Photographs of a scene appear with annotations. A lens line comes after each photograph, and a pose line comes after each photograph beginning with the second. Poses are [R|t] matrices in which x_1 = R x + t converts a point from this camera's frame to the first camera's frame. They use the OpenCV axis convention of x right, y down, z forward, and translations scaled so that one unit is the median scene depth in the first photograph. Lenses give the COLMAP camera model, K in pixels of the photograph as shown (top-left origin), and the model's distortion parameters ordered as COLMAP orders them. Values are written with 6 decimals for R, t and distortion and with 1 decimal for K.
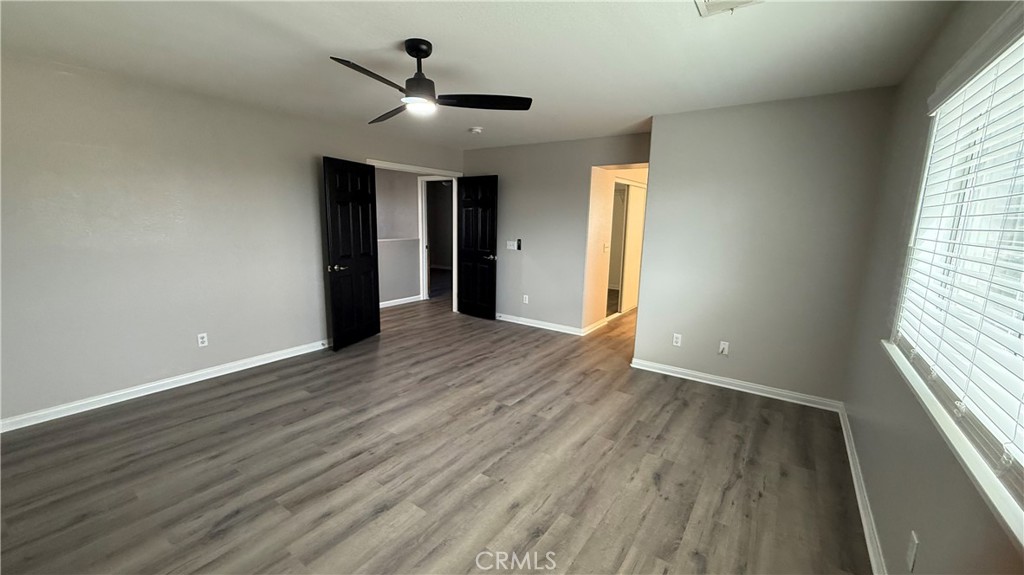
lens RADIAL K [[406.2, 0, 508.0], [0, 406.2, 287.8], [0, 0, 1]] dist [0.001247, 0.000369]
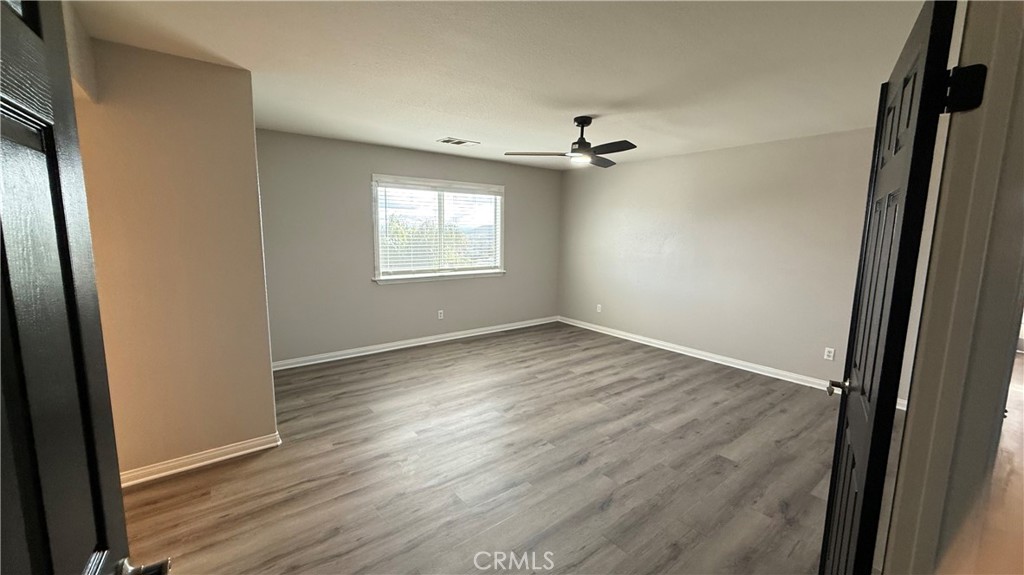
lens RADIAL K [[406.2, 0, 508.0], [0, 406.2, 287.8], [0, 0, 1]] dist [0.001247, 0.000369]
pose [[-0.955726, -0.072780, 0.285115, -0.393612], [0.017653, 0.953004, 0.302443, -0.426232], [-0.293728, 0.294086, -0.909526, 2.414082]]
